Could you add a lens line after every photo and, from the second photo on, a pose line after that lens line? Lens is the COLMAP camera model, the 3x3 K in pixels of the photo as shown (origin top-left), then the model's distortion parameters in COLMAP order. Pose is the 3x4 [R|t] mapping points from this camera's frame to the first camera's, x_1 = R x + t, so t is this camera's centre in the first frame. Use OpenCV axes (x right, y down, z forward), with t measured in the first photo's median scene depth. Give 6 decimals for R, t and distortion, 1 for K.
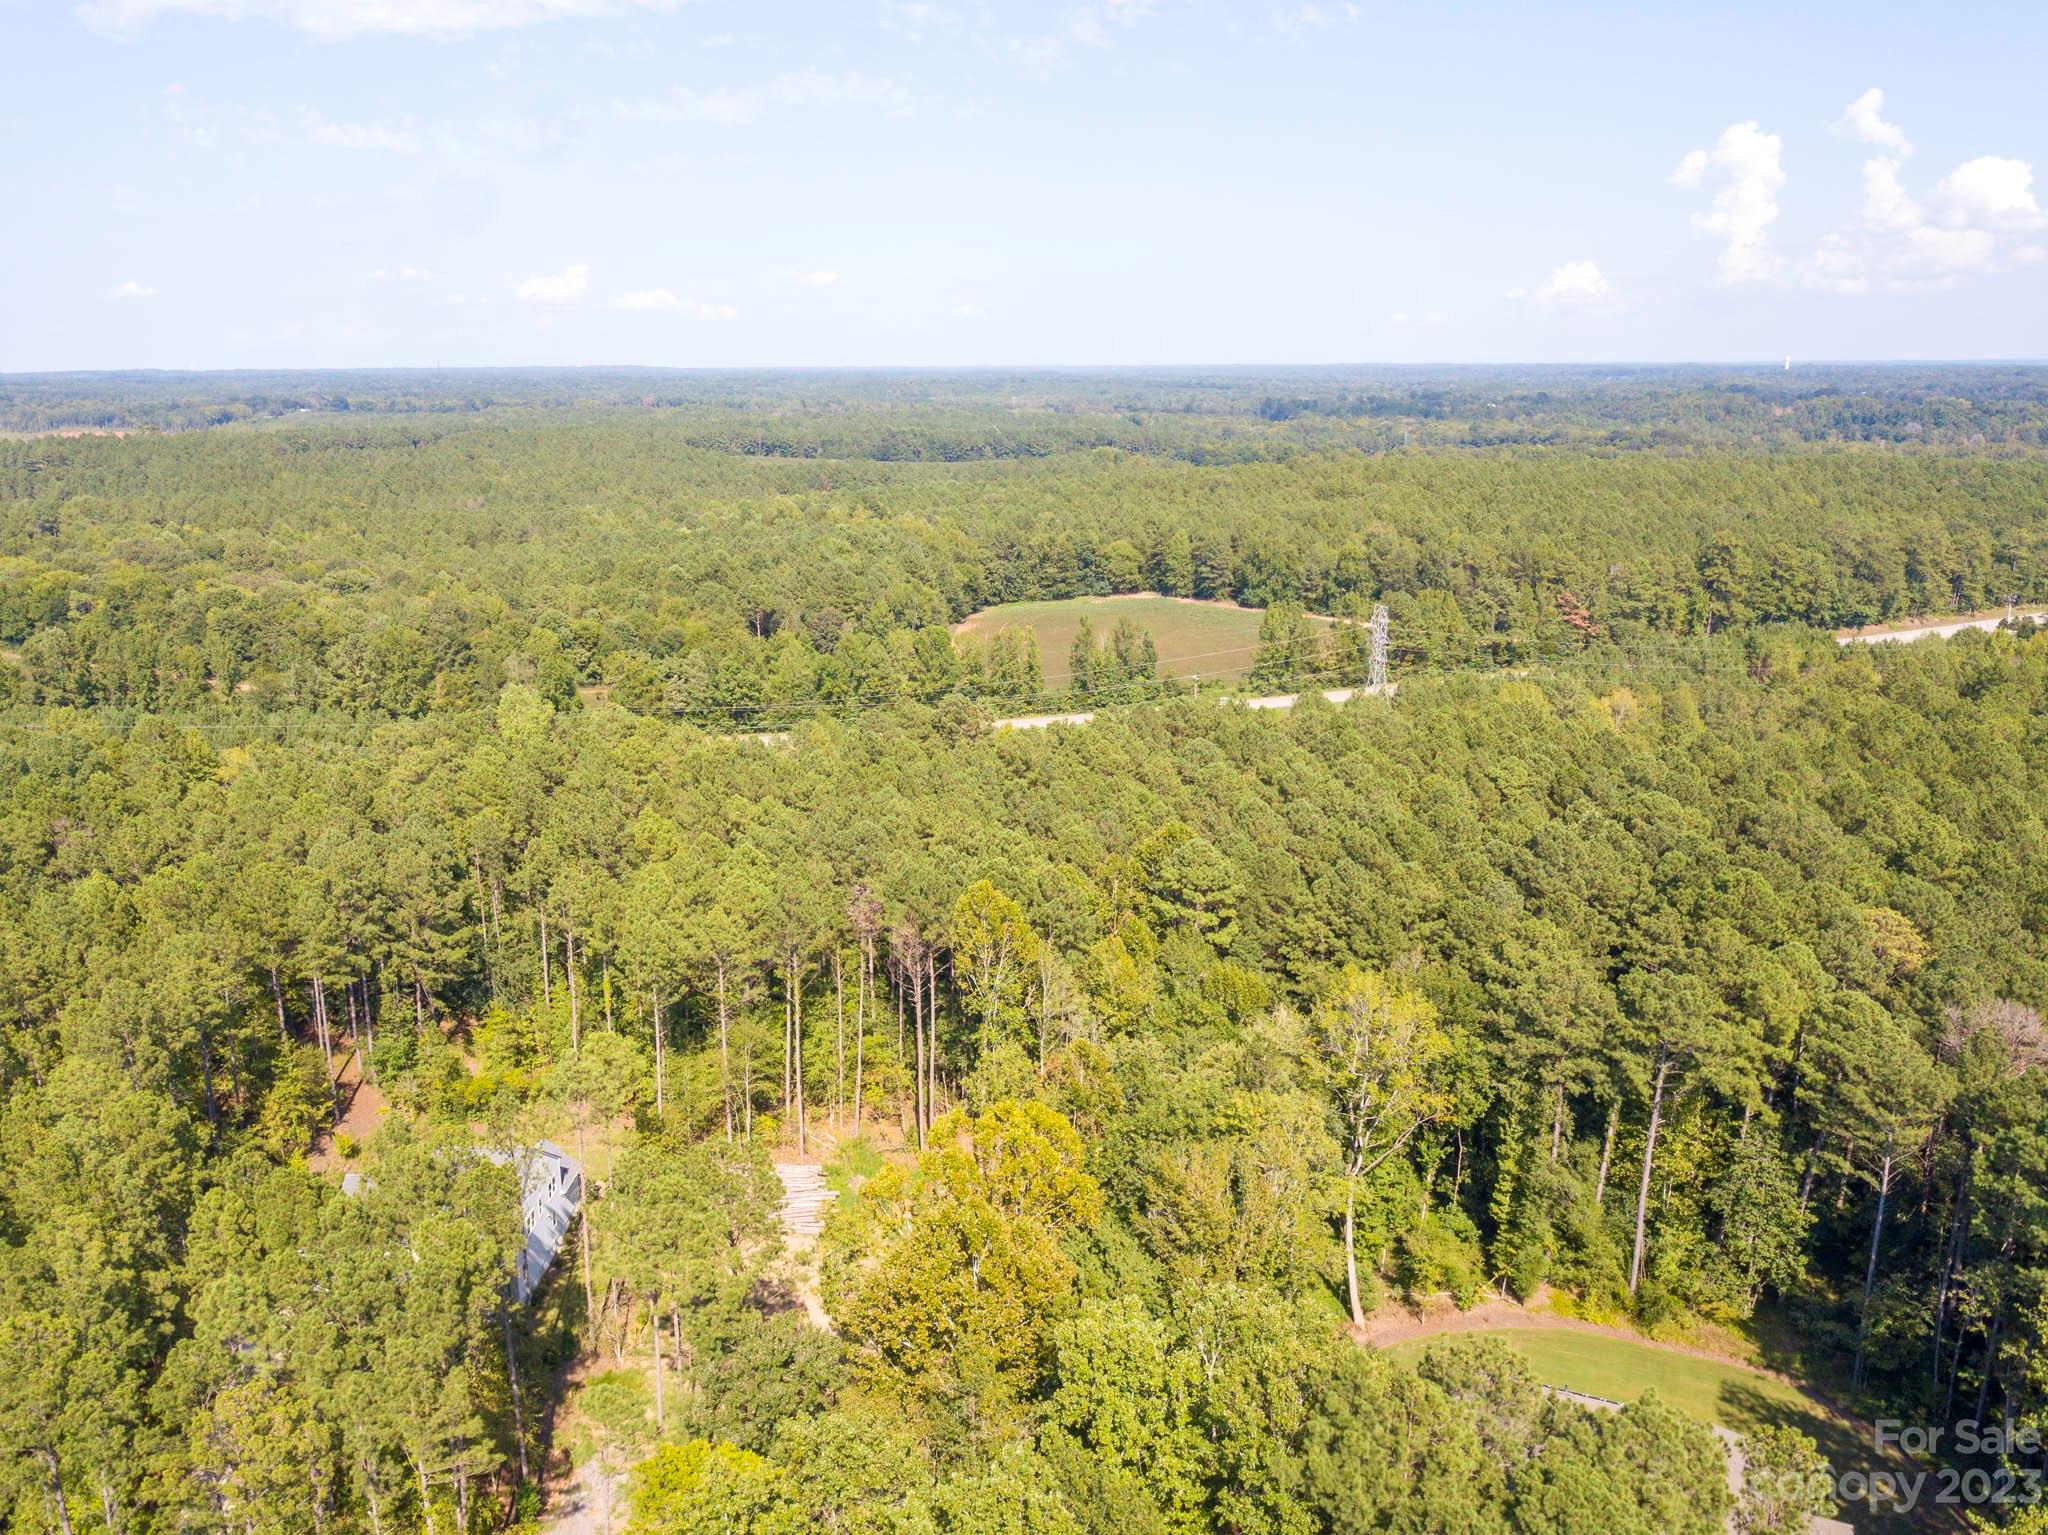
lens RADIAL K [[1590.5, 0, 1008.9], [0, 1590.5, 763.5], [0, 0, 1]] dist [0.023107, -0.030310]
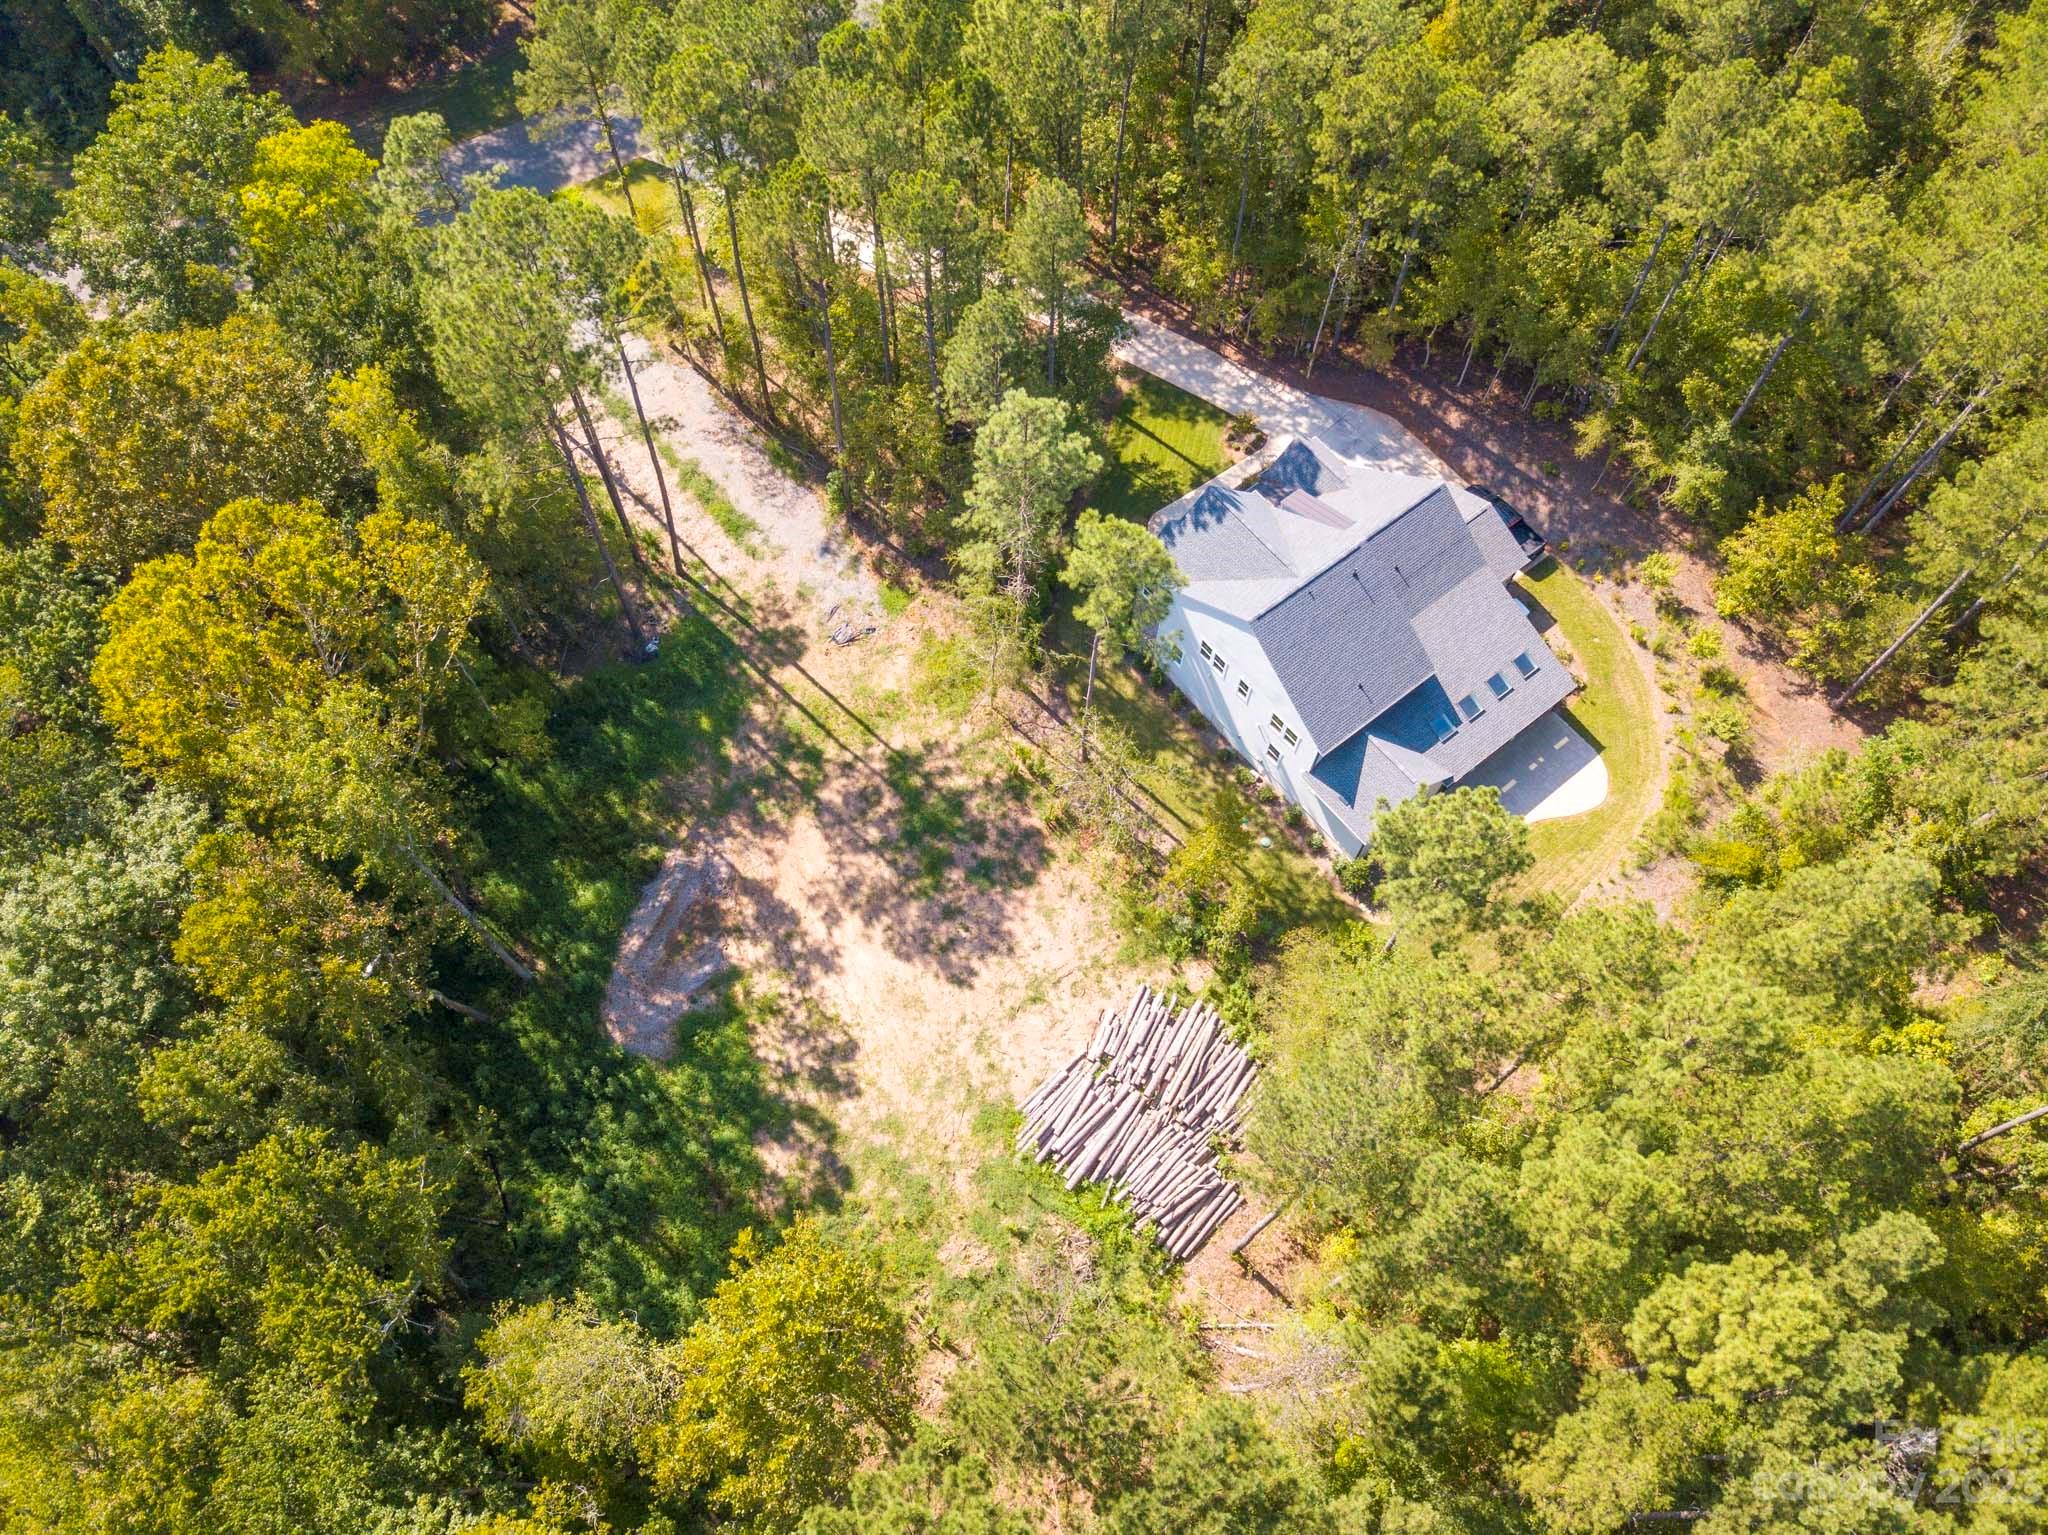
lens RADIAL K [[1590.5, 0, 1021.9], [0, 1590.5, 773.6], [0, 0, 1]] dist [0.023107, -0.030310]
pose [[-0.767775, 0.572968, -0.286756, -0.018542], [-0.166280, 0.254034, 0.952795, -0.263198], [0.618767, 0.779214, -0.099768, 0.884374]]
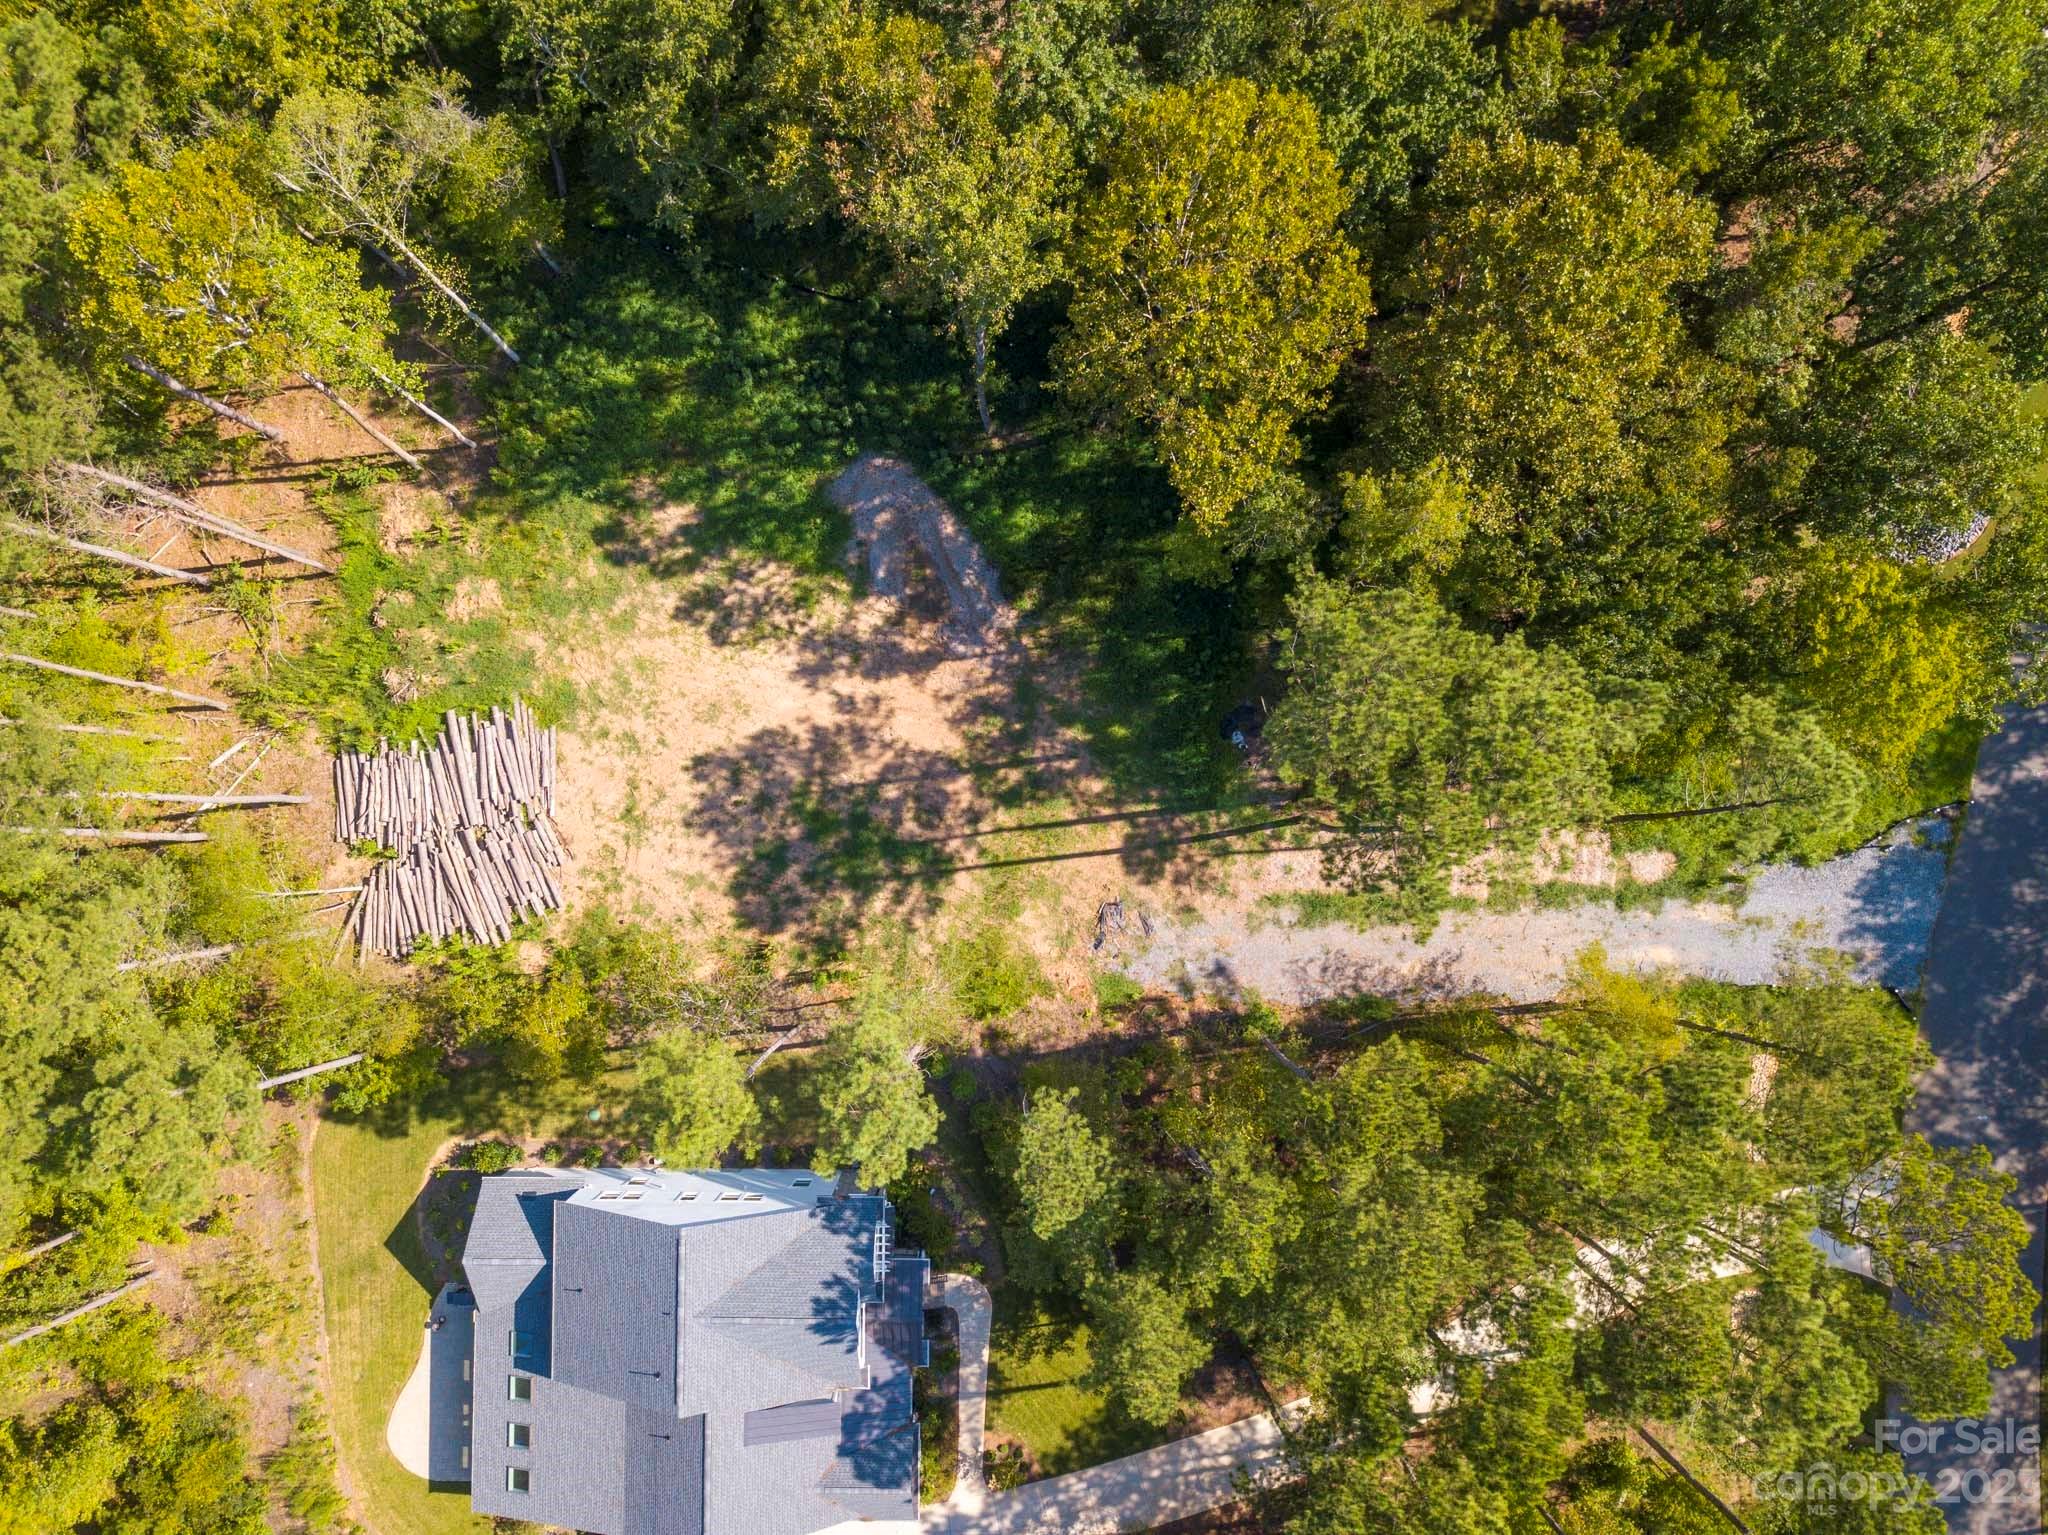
lens RADIAL K [[1590.5, 0, 1028.5], [0, 1590.5, 750.4], [0, 0, 1]] dist [0.023107, -0.030310]
pose [[-0.019410, -0.998968, 0.041052, -0.138271], [0.238957, 0.035235, 0.970391, -0.207960], [-0.970836, 0.028645, 0.238027, 0.637251]]
